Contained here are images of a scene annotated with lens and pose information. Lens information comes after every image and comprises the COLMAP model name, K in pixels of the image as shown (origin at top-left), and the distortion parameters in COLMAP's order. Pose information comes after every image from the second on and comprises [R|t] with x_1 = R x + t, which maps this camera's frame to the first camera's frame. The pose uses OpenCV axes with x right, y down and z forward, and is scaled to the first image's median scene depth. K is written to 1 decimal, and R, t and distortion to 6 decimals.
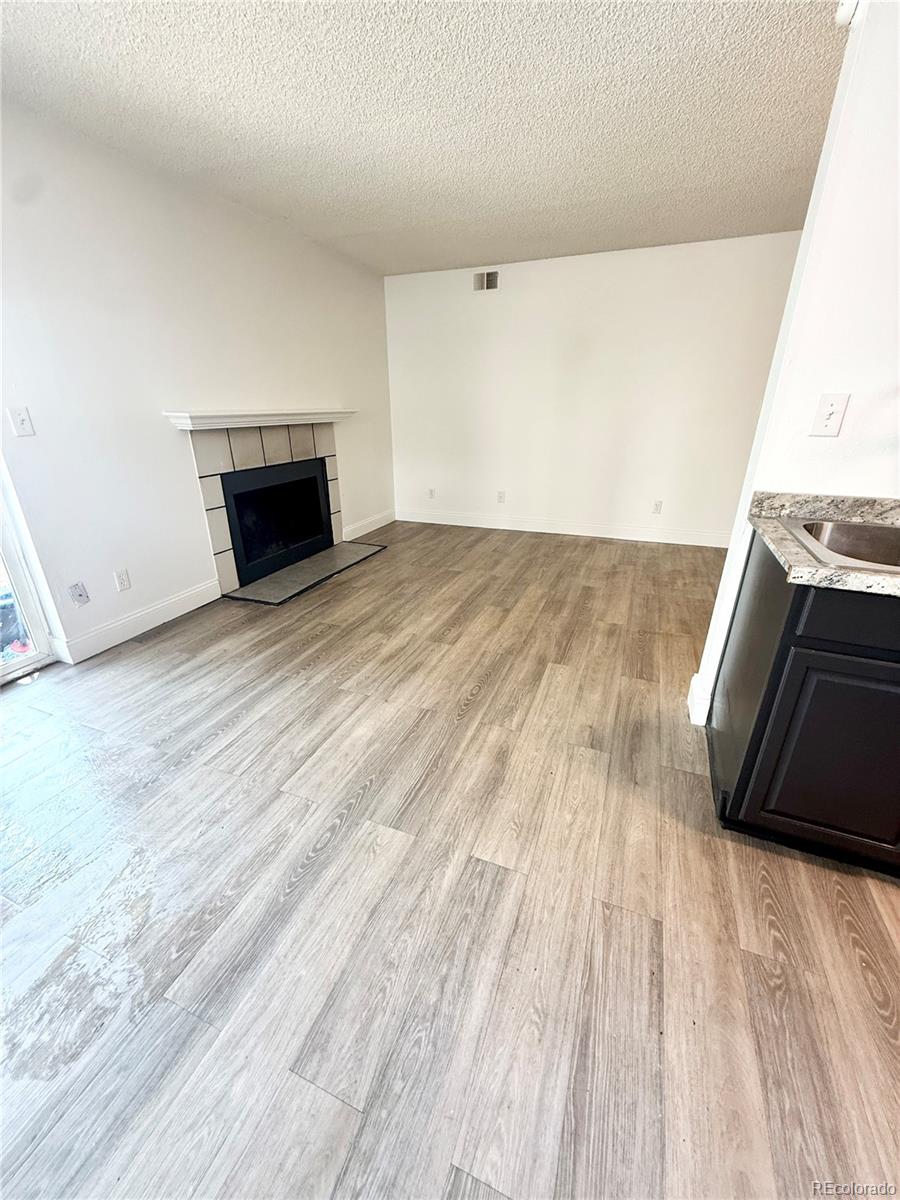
lens RADIAL K [[475.3, 0, 450.0], [0, 475.3, 600.0], [0, 0, 1]] dist [-0.000078, -0.000040]
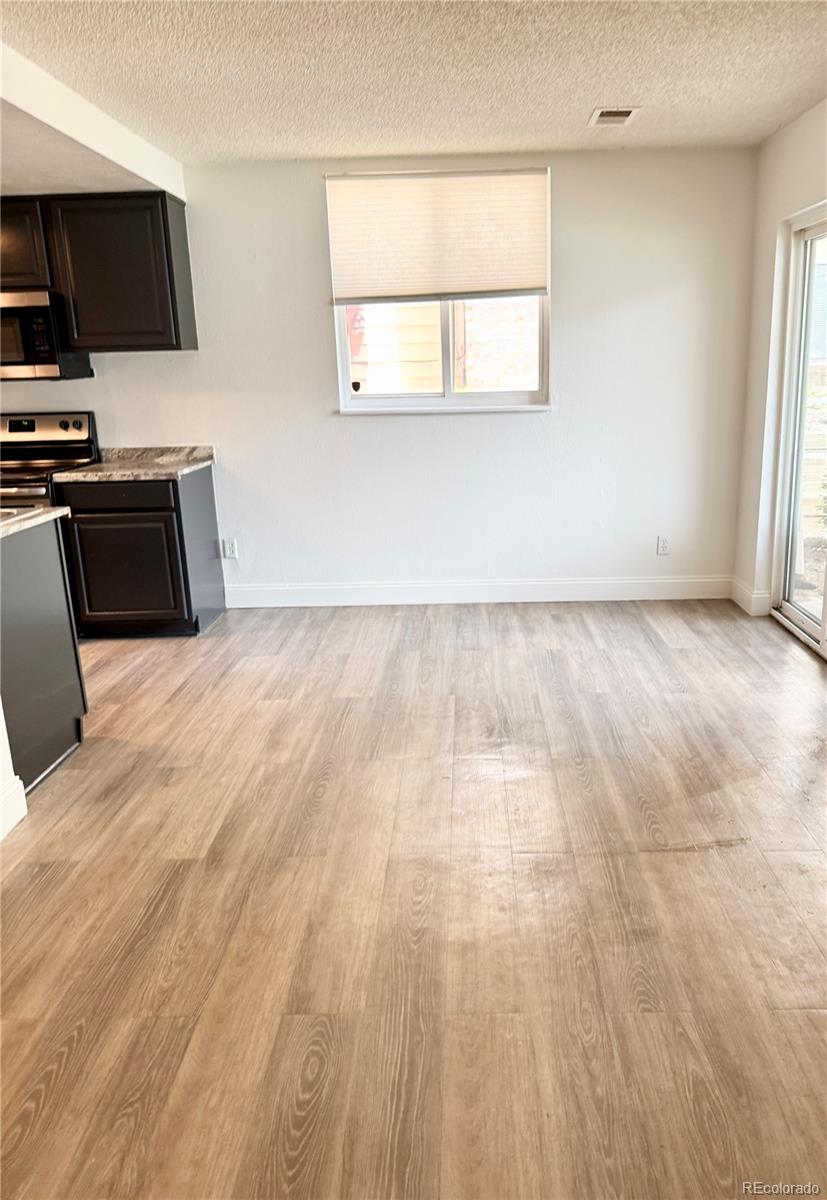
lens RADIAL K [[839.2, 0, 463.6], [0, 839.2, 570.2], [0, 0, 1]] dist [0.162263, -0.245864]
pose [[-0.927837, 0.114653, -0.354928, 0.254984], [-0.113551, 0.819585, 0.561592, -0.781527], [0.355282, 0.561368, -0.747422, 1.753591]]
